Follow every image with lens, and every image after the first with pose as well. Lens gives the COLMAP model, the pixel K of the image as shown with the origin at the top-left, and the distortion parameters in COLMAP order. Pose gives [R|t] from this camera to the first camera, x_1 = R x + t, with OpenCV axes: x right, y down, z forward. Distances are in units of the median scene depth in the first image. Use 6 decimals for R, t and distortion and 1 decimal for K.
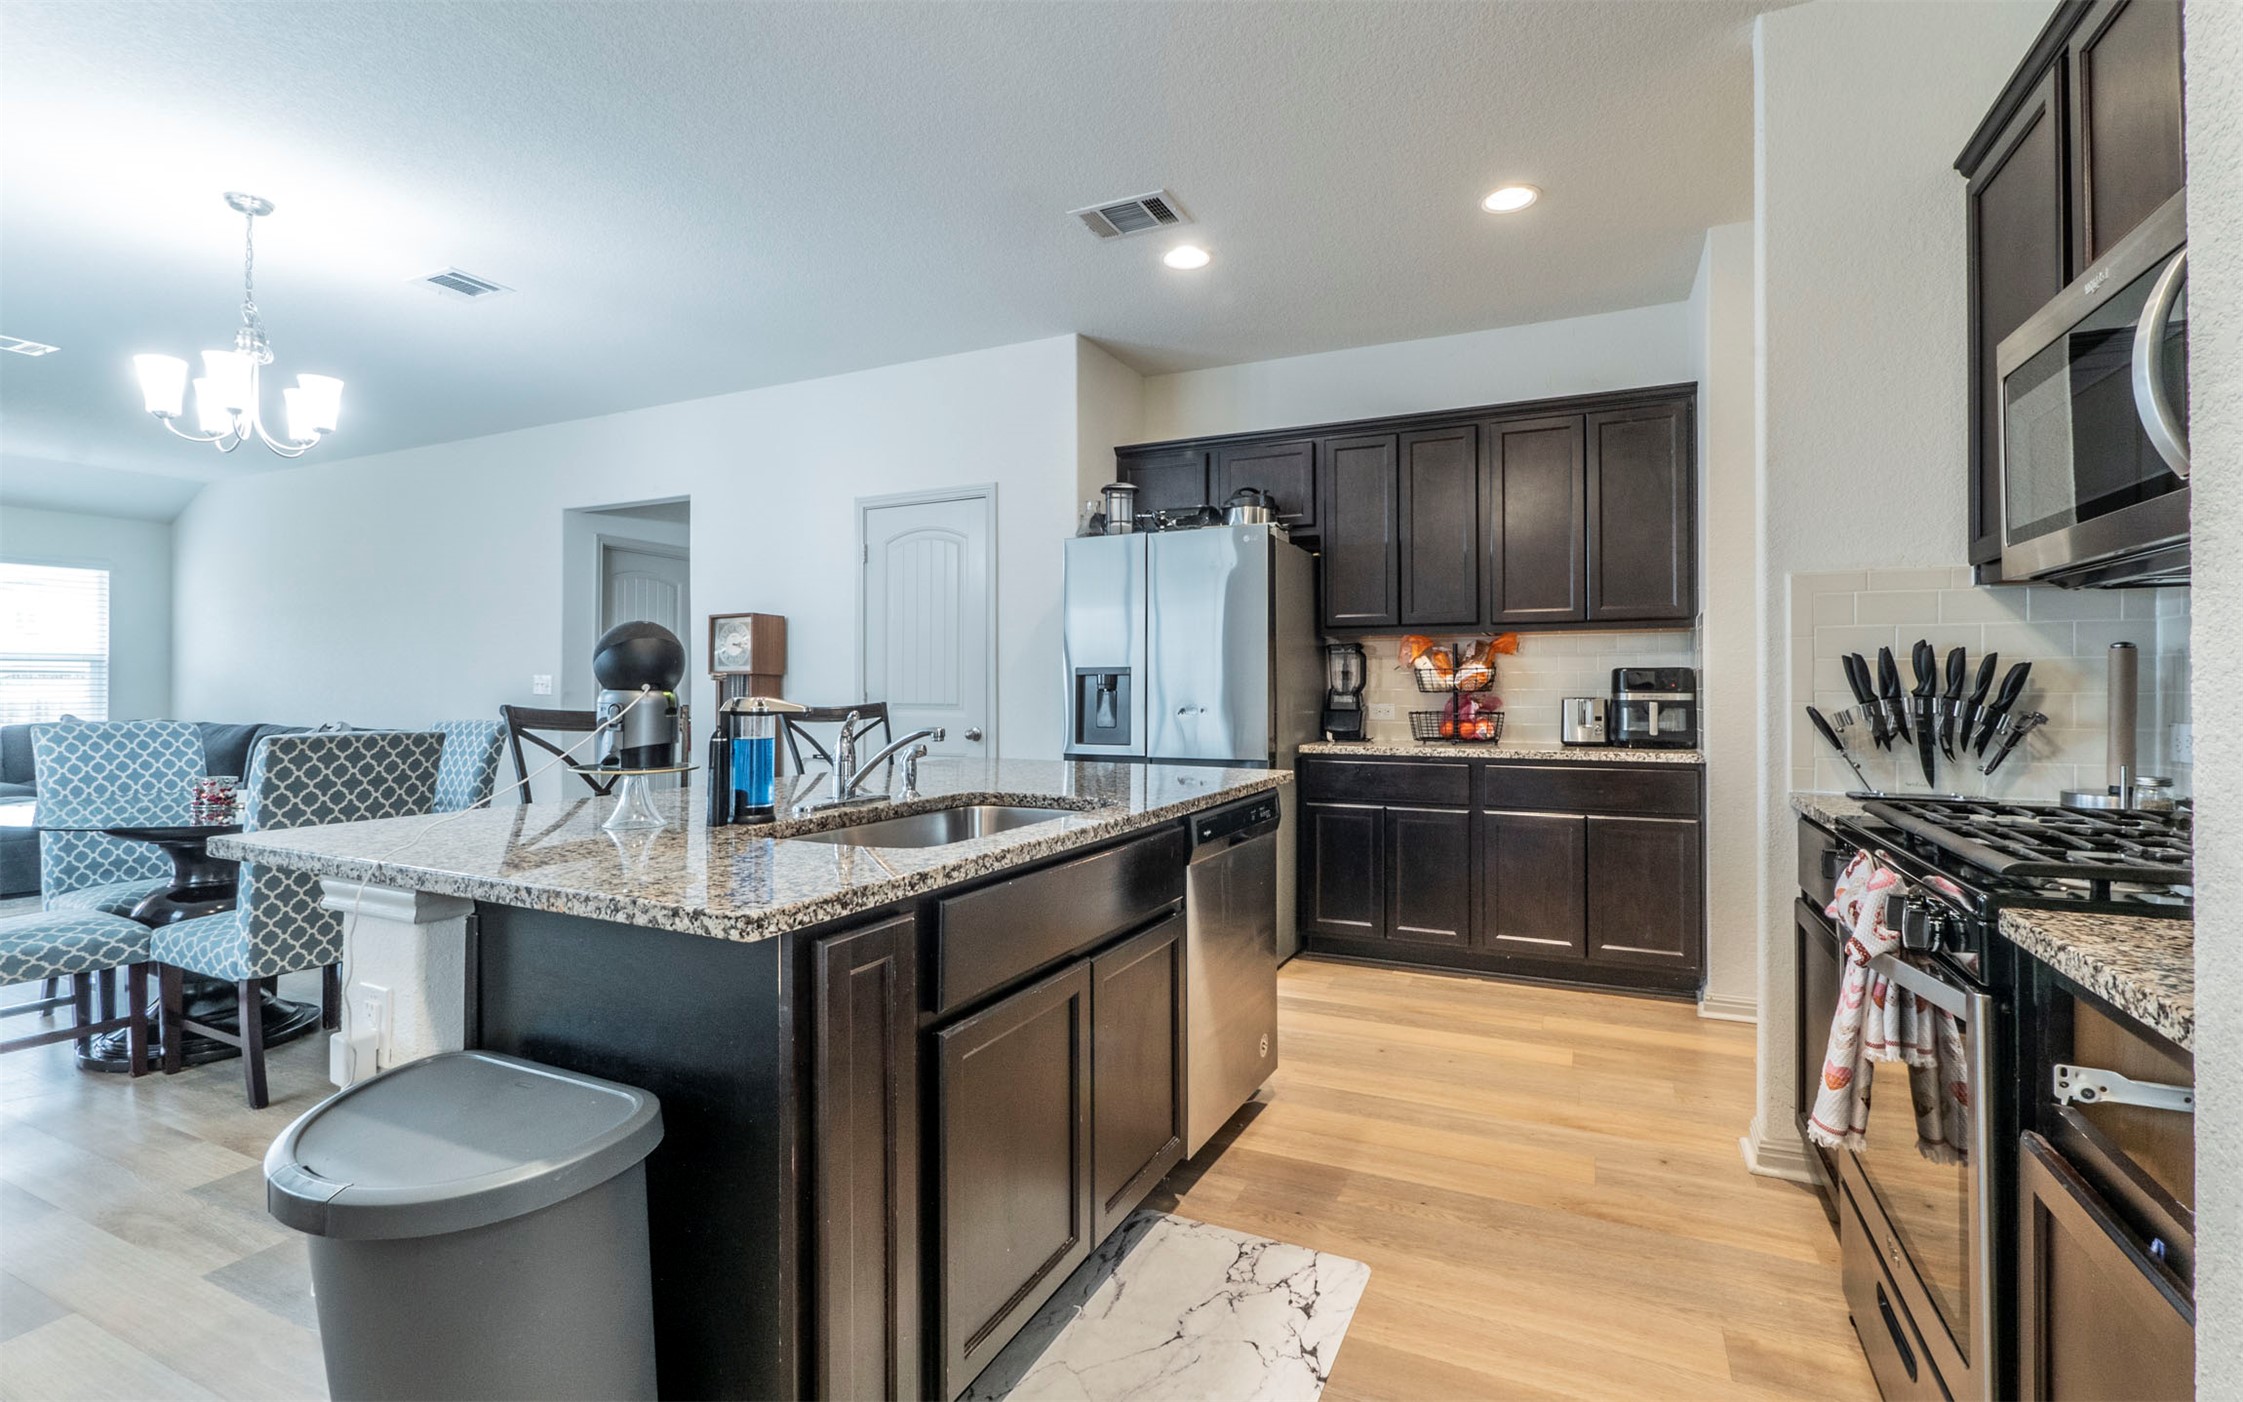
lens RADIAL K [[1016.6, 0, 1121.5], [0, 1016.6, 701.0], [0, 0, 1]] dist [-0.001057, -0.000032]
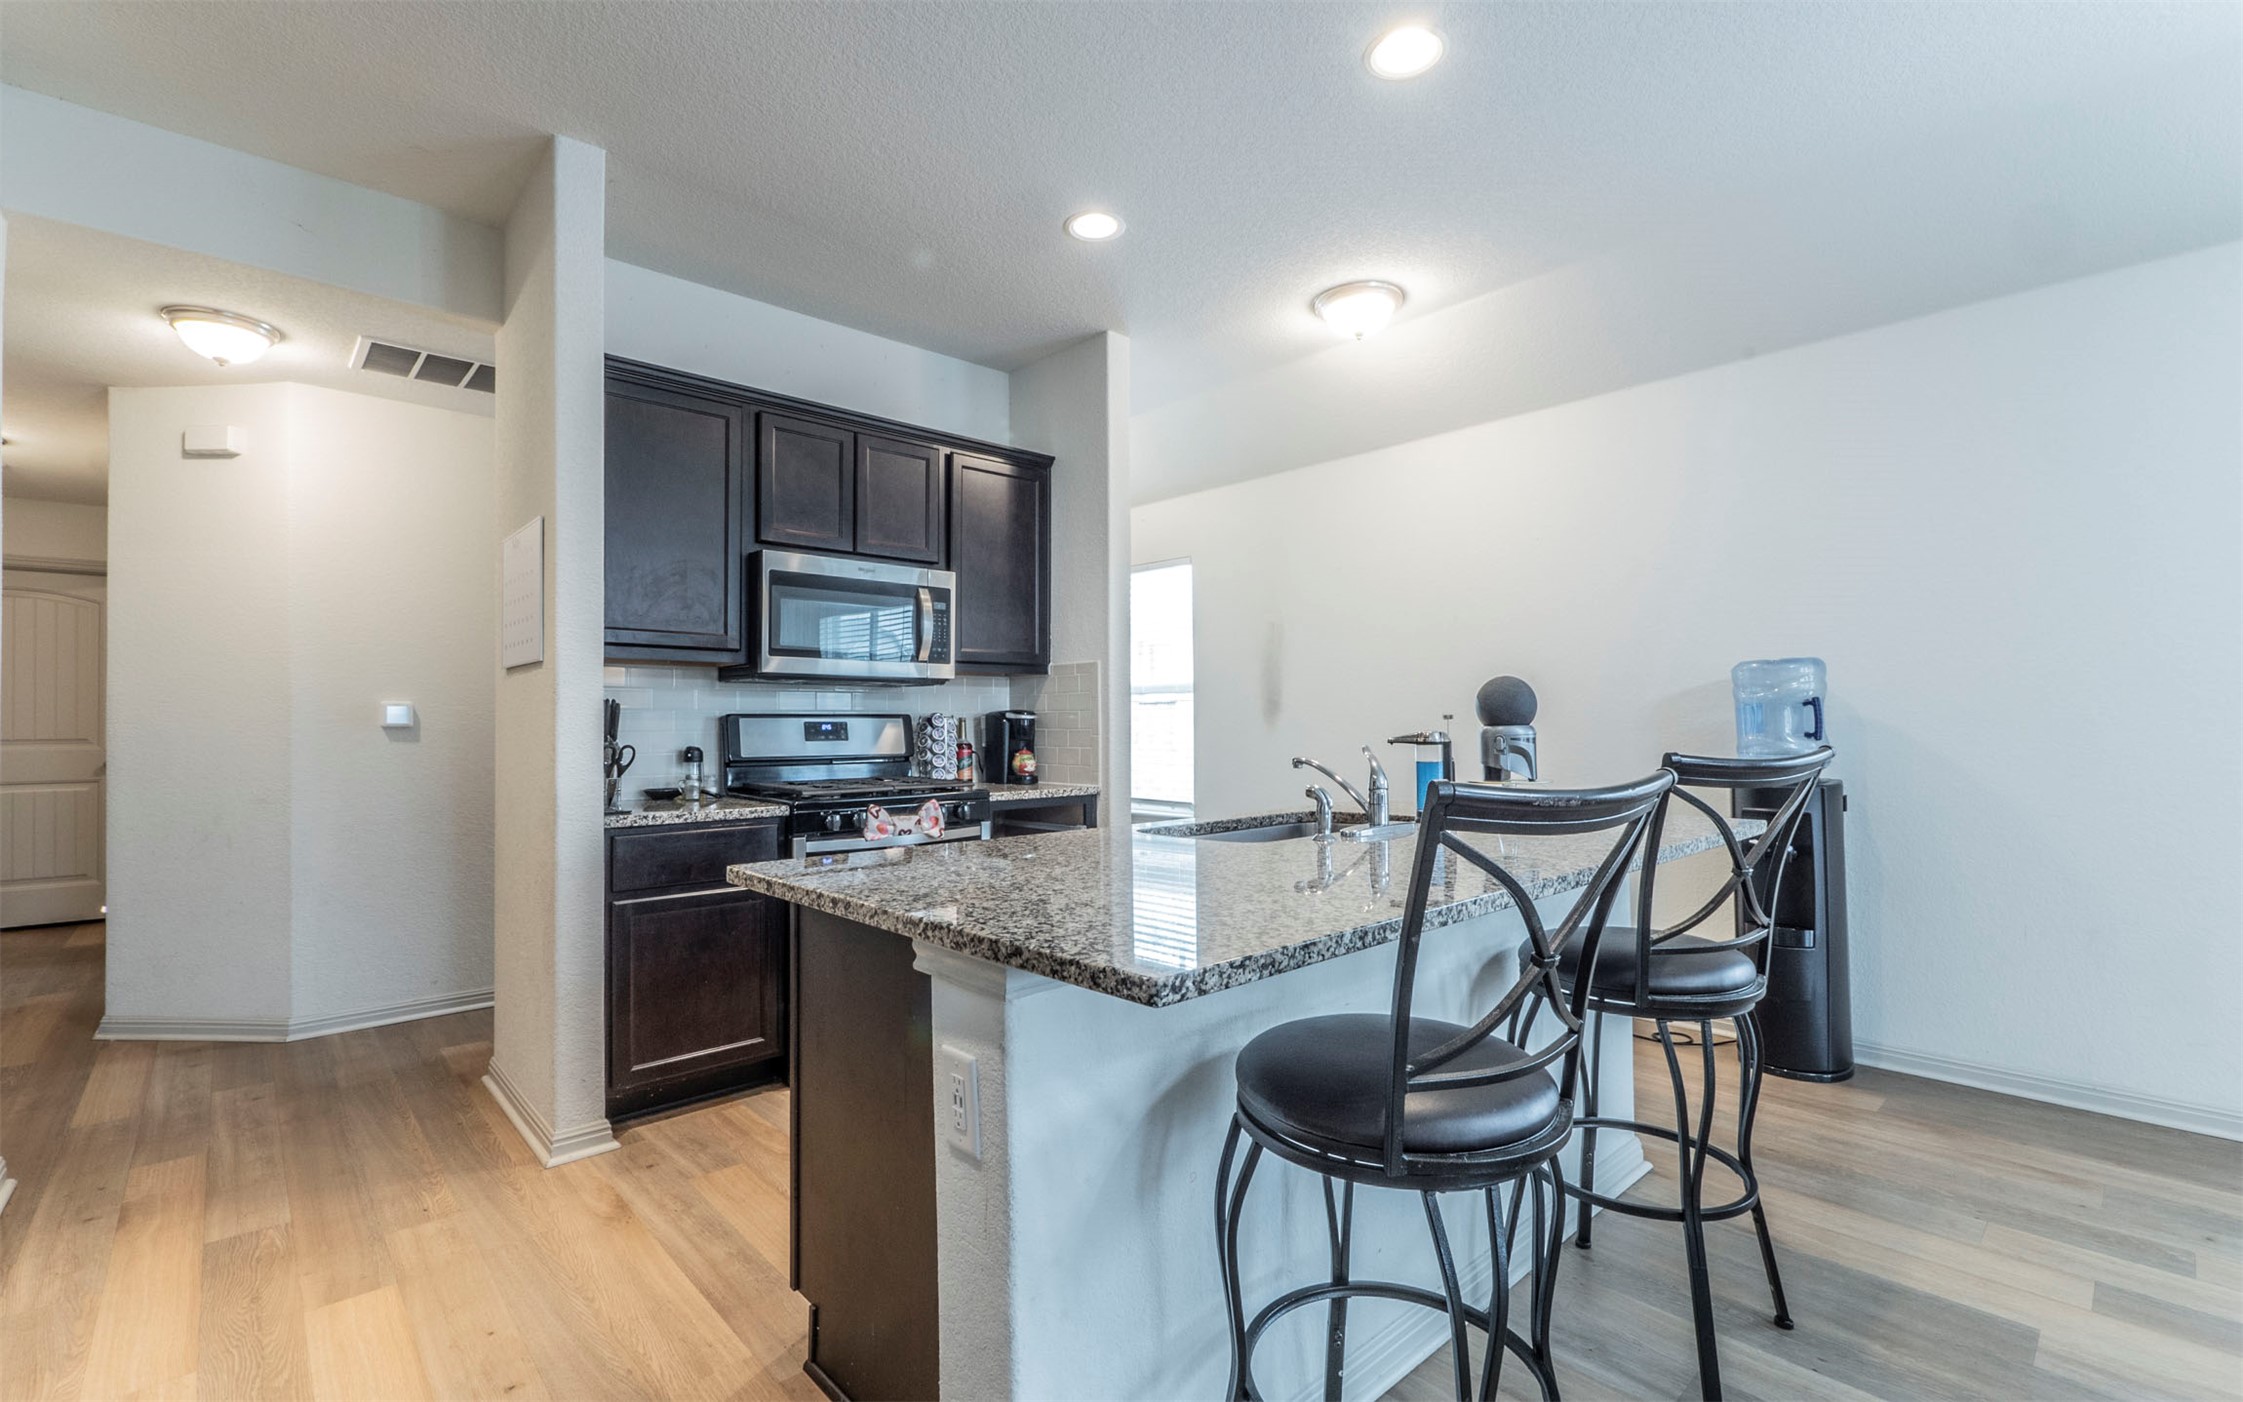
lens RADIAL K [[957.6, 0, 1121.5], [0, 957.6, 701.0], [0, 0, 1]] dist [0.032579, 0.000069]
pose [[-0.925447, 0.008522, 0.378781, -0.257642], [0.005411, 0.999942, -0.009277, -0.031014], [-0.378838, -0.006536, -0.925440, 1.319315]]
